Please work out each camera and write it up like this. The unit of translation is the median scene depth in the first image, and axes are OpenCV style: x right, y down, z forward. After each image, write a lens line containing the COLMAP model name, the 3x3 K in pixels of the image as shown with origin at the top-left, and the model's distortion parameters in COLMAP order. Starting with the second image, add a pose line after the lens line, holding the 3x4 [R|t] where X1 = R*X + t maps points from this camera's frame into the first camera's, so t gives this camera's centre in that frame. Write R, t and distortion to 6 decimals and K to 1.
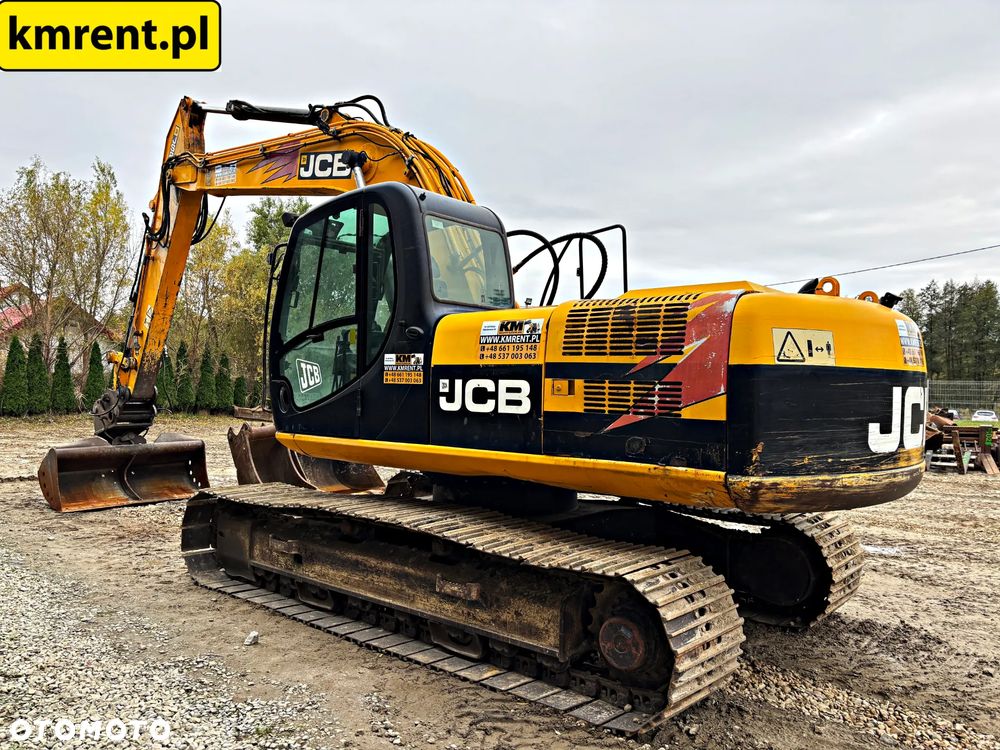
lens RADIAL K [[748.6, 0, 507.1], [0, 748.6, 372.6], [0, 0, 1]] dist [0.056797, -0.062152]
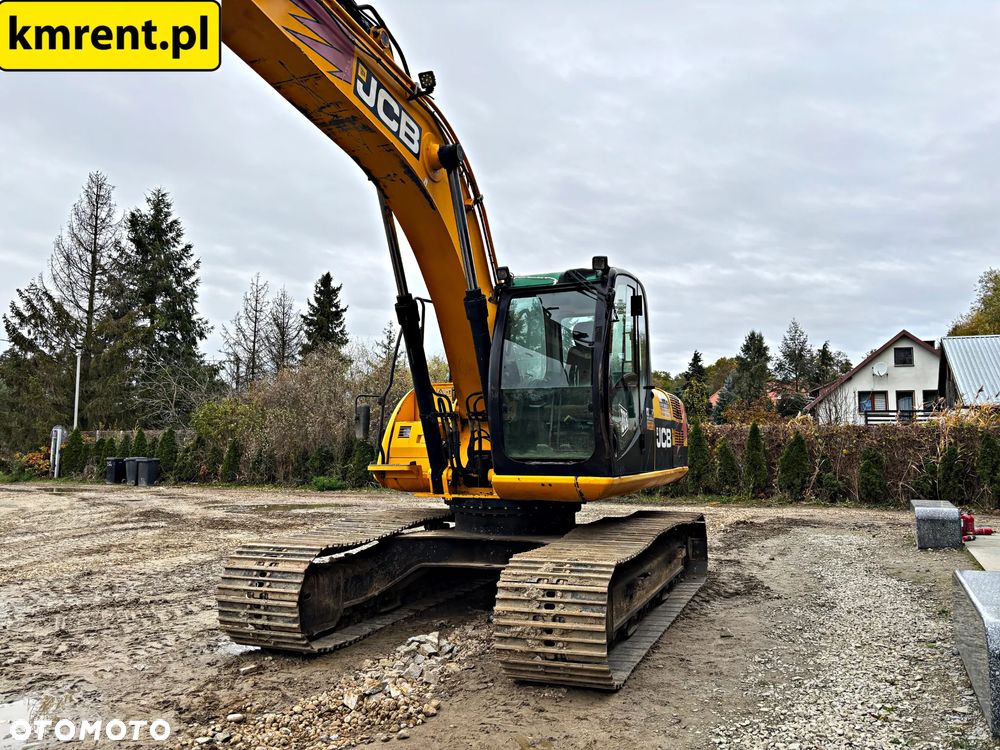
lens RADIAL K [[749.3, 0, 505.7], [0, 749.3, 367.7], [0, 0, 1]] dist [0.057374, -0.062122]
pose [[-0.302797, 0.084985, 0.949258, -1.378456], [-0.019975, 0.995232, -0.095473, 0.037633], [-0.952846, -0.047870, -0.299655, 1.649108]]
